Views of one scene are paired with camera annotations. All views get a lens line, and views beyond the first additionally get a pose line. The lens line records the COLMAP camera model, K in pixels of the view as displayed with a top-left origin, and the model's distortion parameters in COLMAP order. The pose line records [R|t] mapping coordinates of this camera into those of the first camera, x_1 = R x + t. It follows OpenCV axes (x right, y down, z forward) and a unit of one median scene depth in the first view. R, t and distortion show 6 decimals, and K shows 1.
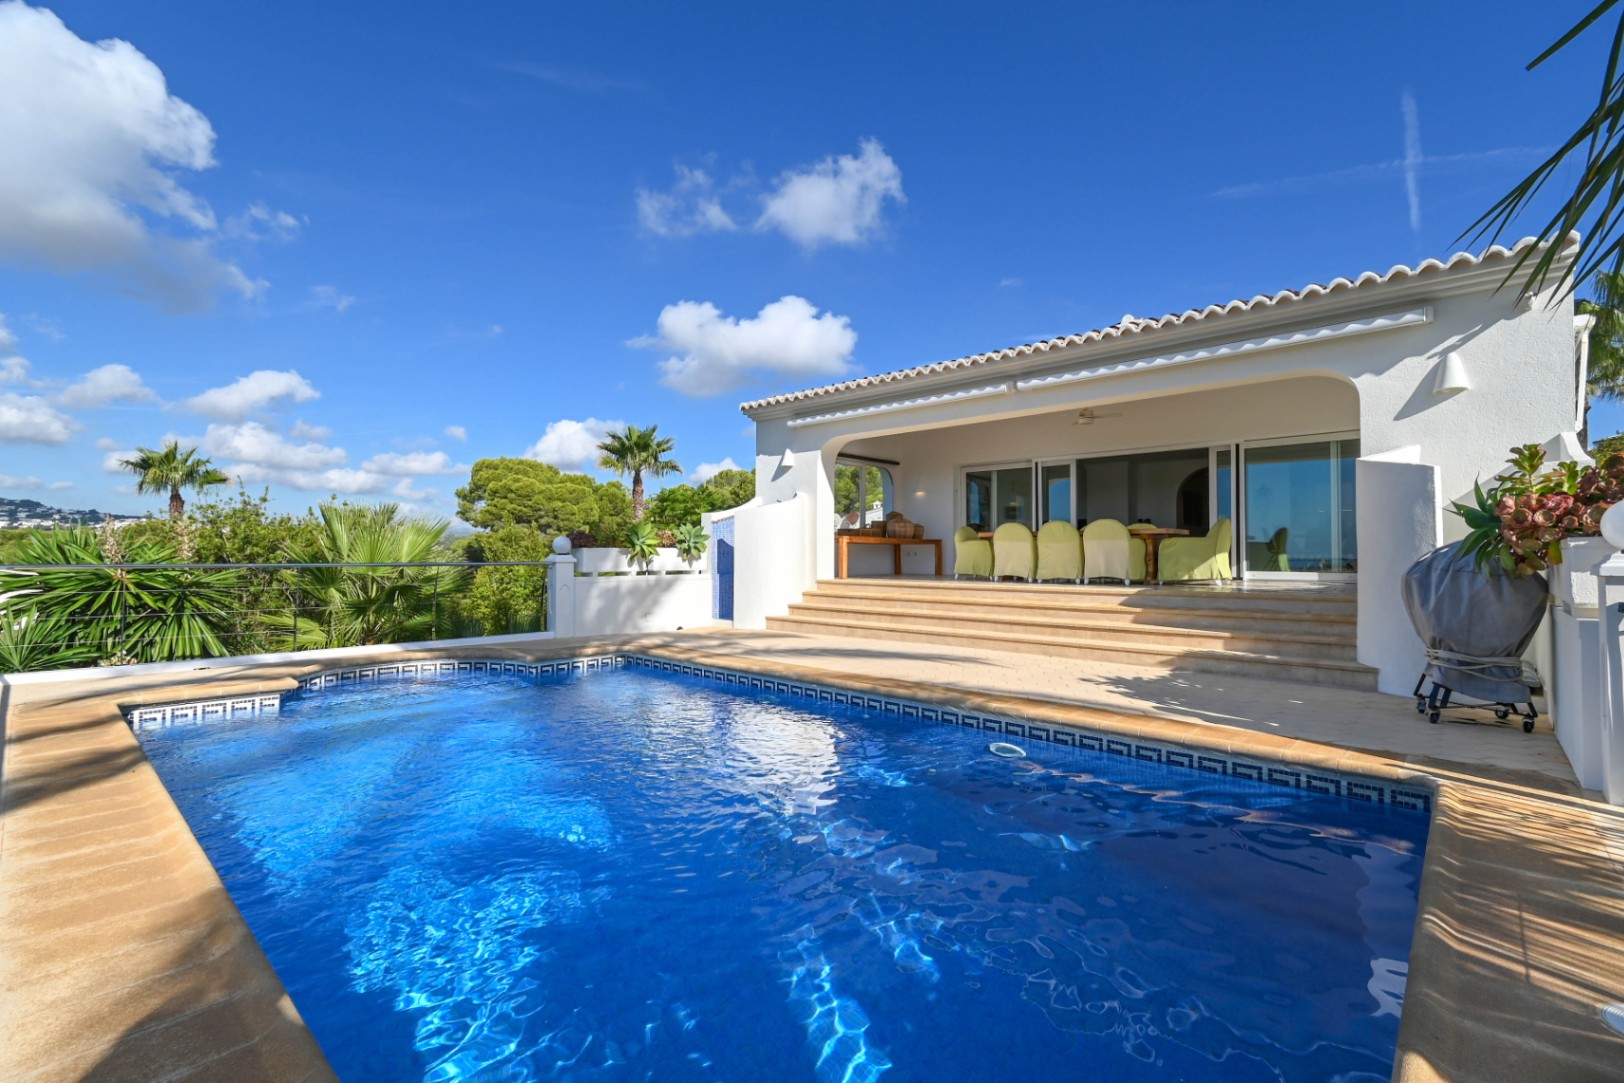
lens RADIAL K [[716.5, 0, 854.4], [0, 716.5, 545.0], [0, 0, 1]] dist [0.009735, -0.002858]
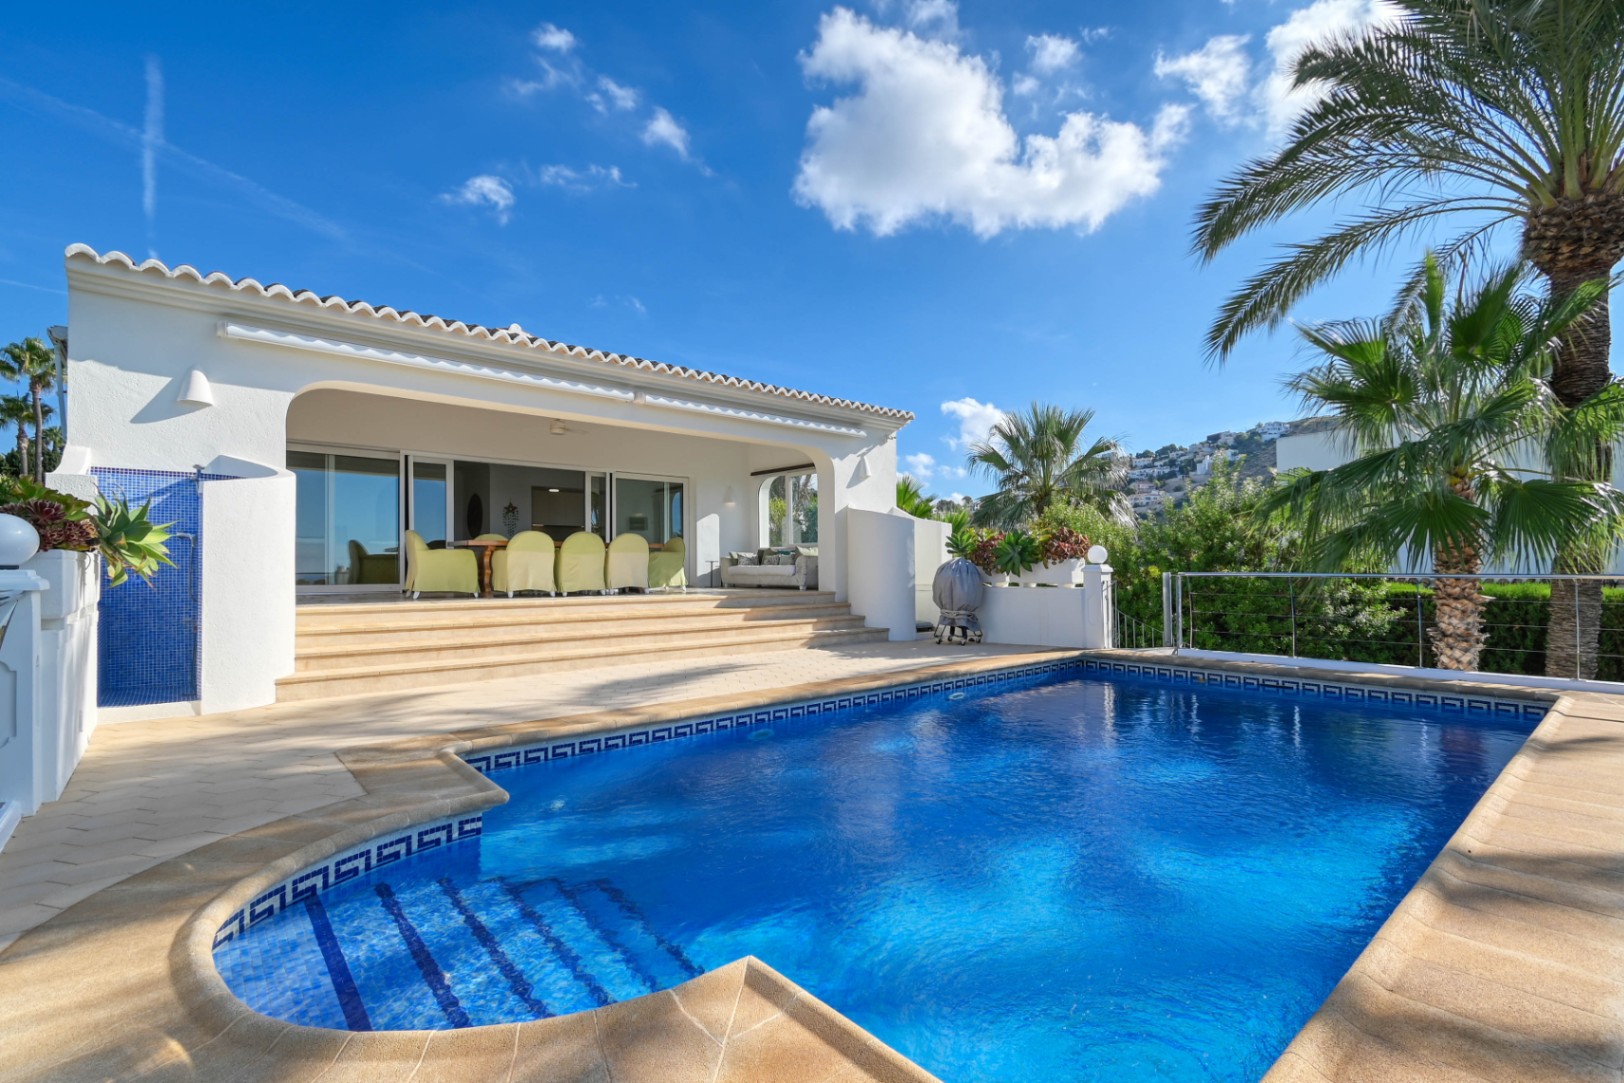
lens RADIAL K [[738.5, 0, 814.2], [0, 738.5, 548.0], [0, 0, 1]] dist [0.022352, 0.000269]
pose [[0.151632, 0.025497, 0.988108, -0.605307], [-0.008304, 0.999665, -0.024521, 0.009512], [-0.988402, -0.004487, 0.151793, 0.480636]]
